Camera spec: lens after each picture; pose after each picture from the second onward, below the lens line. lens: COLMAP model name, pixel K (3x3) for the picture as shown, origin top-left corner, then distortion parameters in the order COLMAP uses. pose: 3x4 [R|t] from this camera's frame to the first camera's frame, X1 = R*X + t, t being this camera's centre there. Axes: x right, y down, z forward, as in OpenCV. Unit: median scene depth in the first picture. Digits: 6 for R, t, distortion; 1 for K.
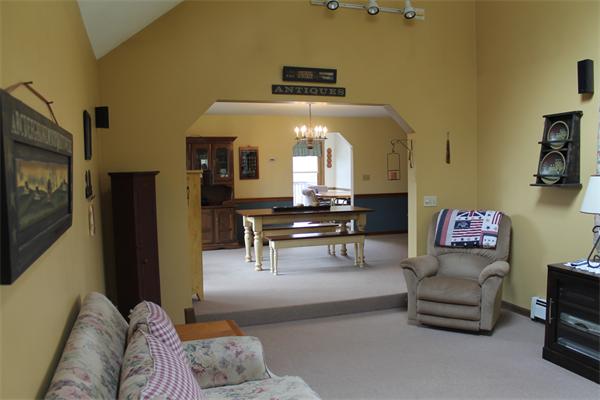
lens RADIAL K [[505.7, 0, 300.0], [0, 505.7, 200.0], [0, 0, 1]] dist [-0.158805, 0.156555]
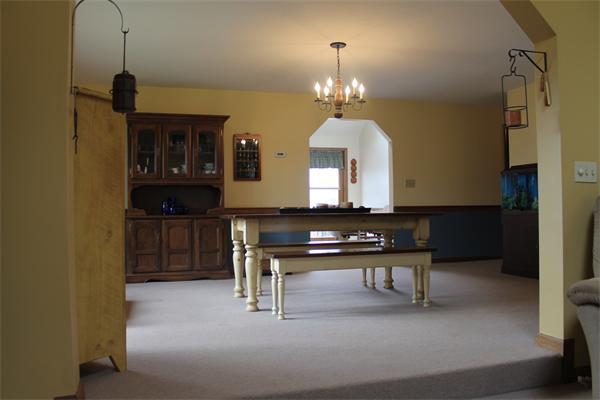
lens RADIAL K [[505.7, 0, 300.0], [0, 505.7, 200.0], [0, 0, 1]] dist [-0.158805, 0.156555]
pose [[0.999657, 0.006853, -0.025292, -0.009757], [-0.008978, 0.996351, -0.084874, 0.048781], [0.024618, 0.085072, 0.996071, 0.330330]]
